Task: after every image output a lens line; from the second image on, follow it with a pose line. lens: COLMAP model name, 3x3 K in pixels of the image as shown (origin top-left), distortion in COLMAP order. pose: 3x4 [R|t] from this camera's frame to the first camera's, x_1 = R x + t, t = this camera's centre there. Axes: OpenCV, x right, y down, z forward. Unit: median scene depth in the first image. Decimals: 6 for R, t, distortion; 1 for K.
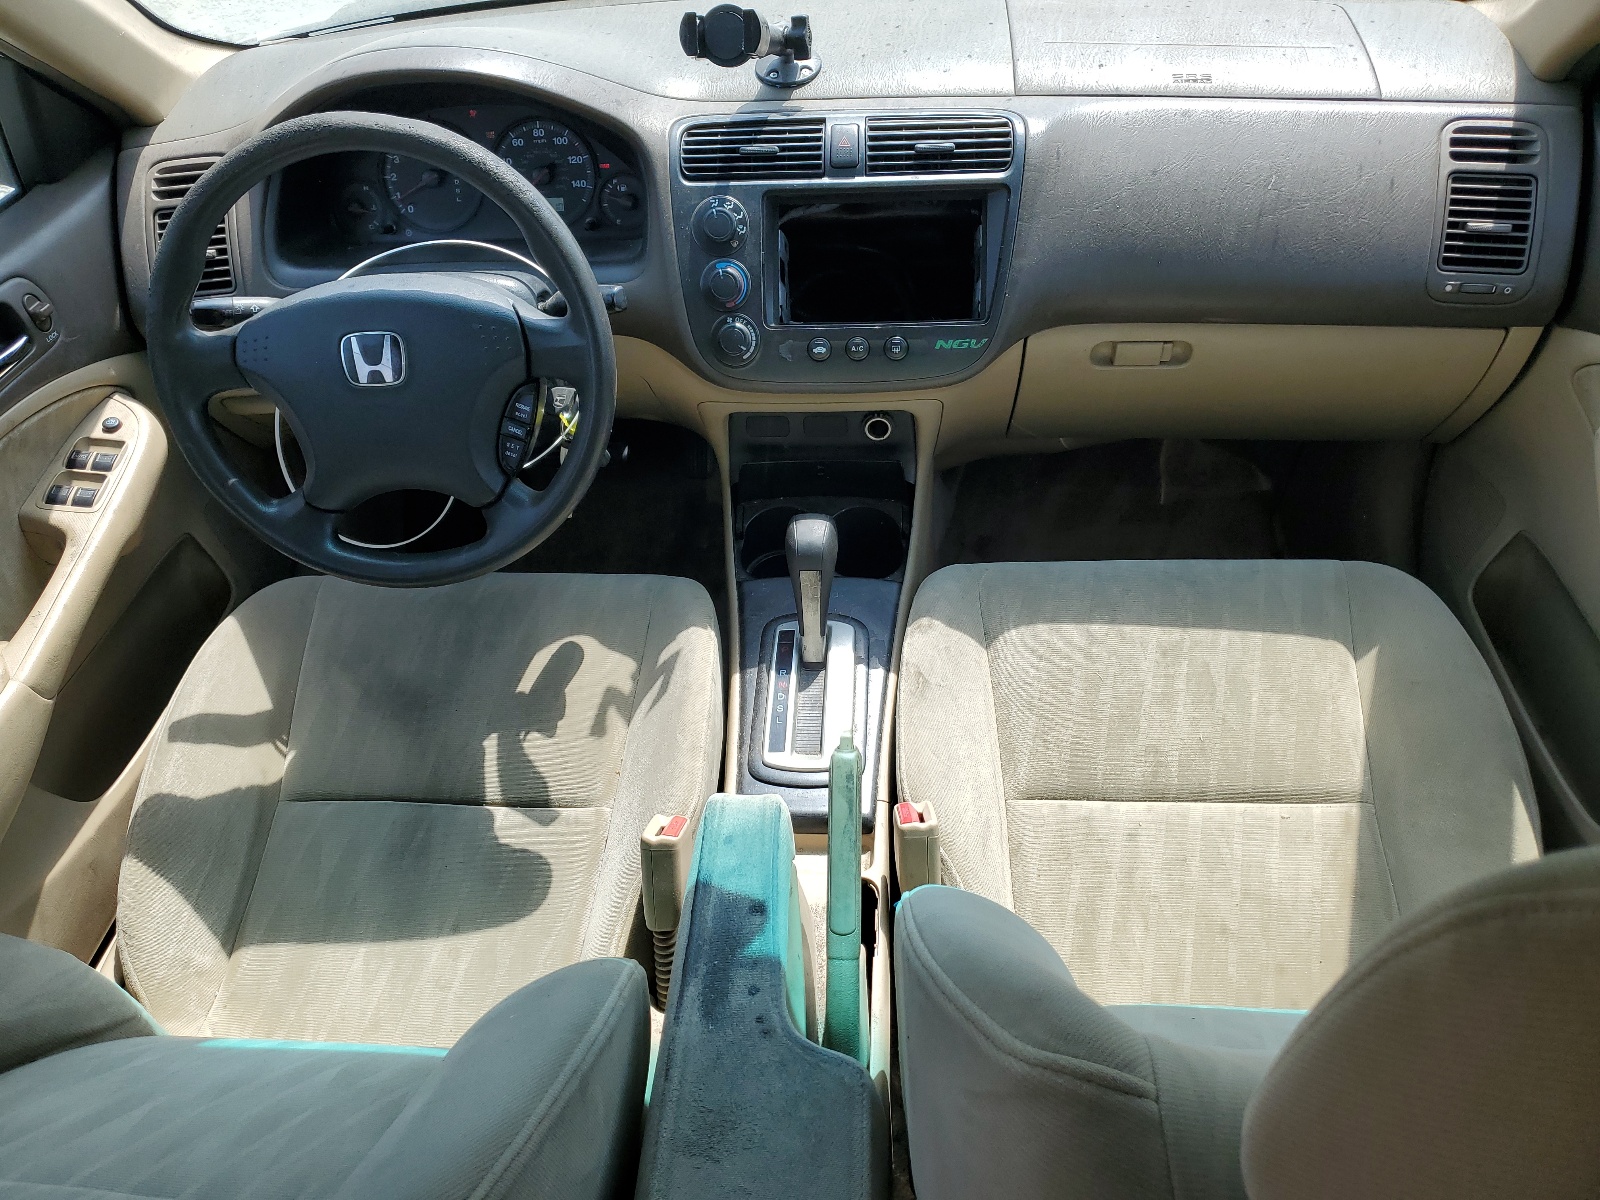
lens RADIAL K [[1212.7, 0, 800.5], [0, 1212.7, 599.8], [0, 0, 1]] dist [-0.002222, -0.000655]
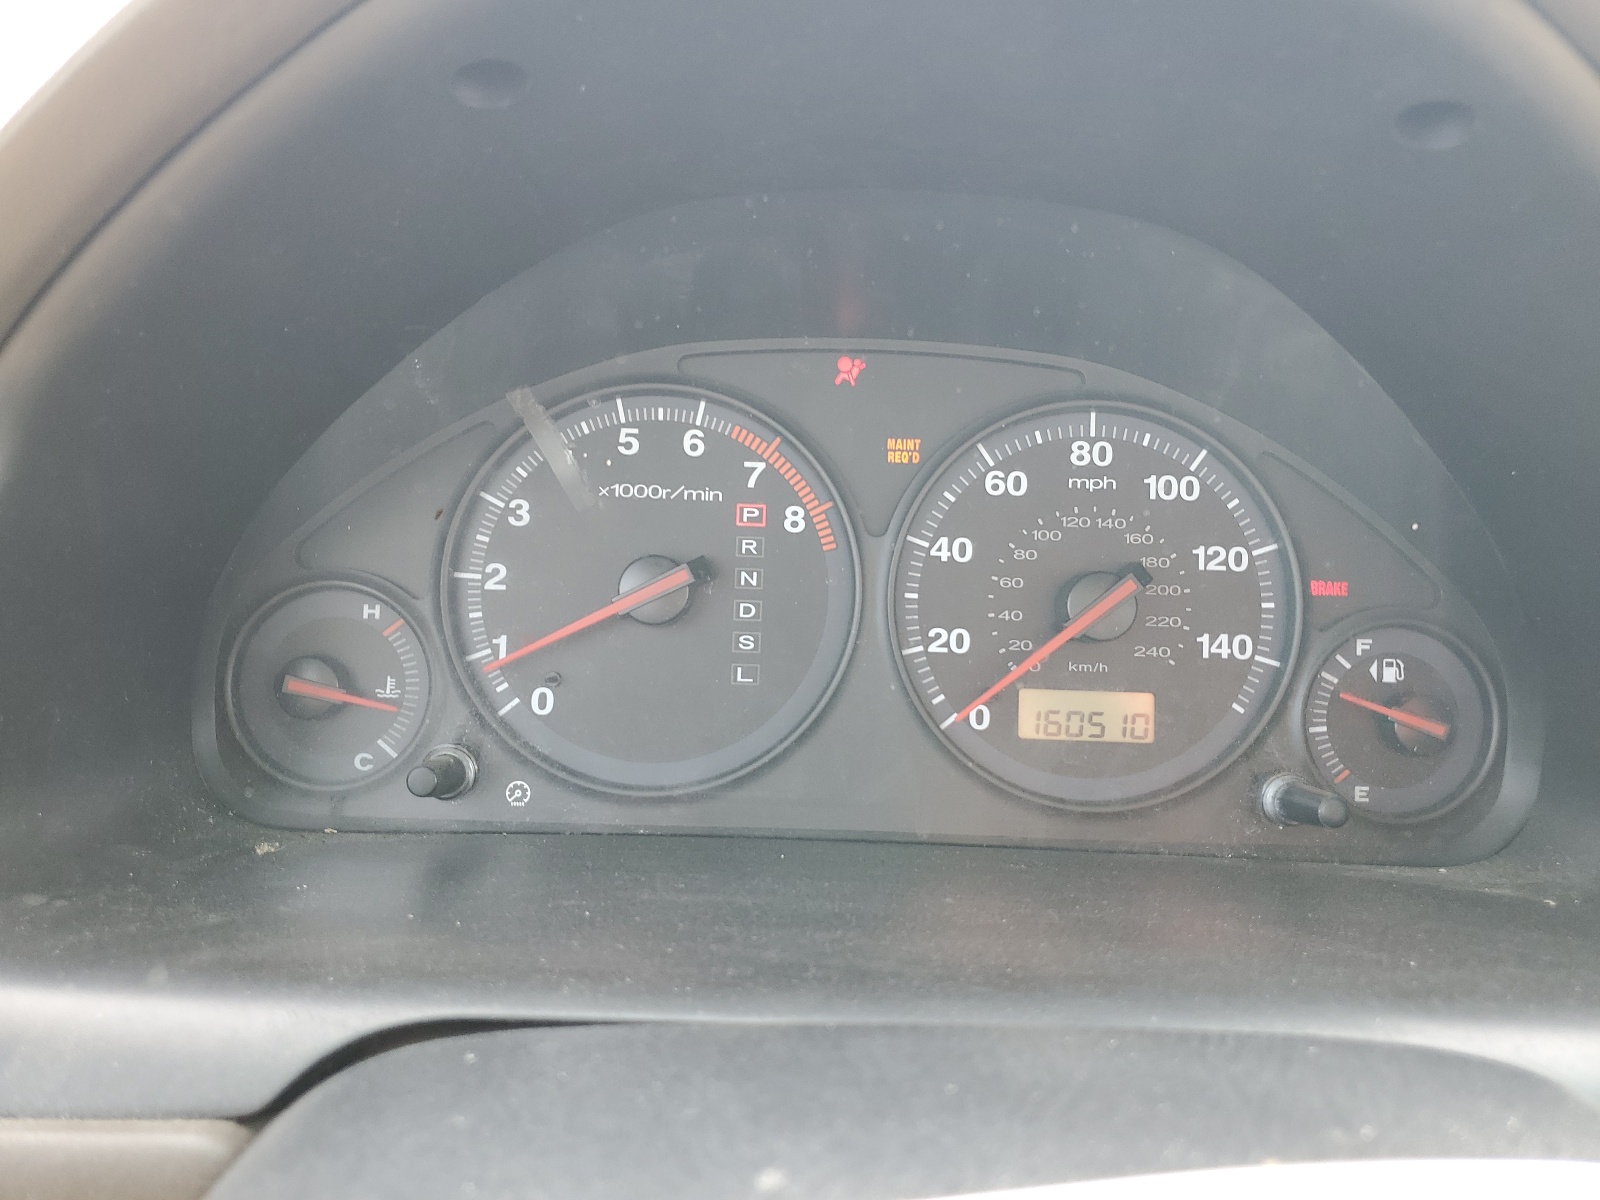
lens RADIAL K [[1212.7, 0, 799.7], [0, 1212.7, 599.3], [0, 0, 1]] dist [-0.002222, -0.000655]
pose [[0.991098, 0.059504, 0.119100, -0.304164], [-0.019390, 0.949538, -0.313053, -0.268993], [-0.131718, 0.307957, 0.942238, 0.762148]]
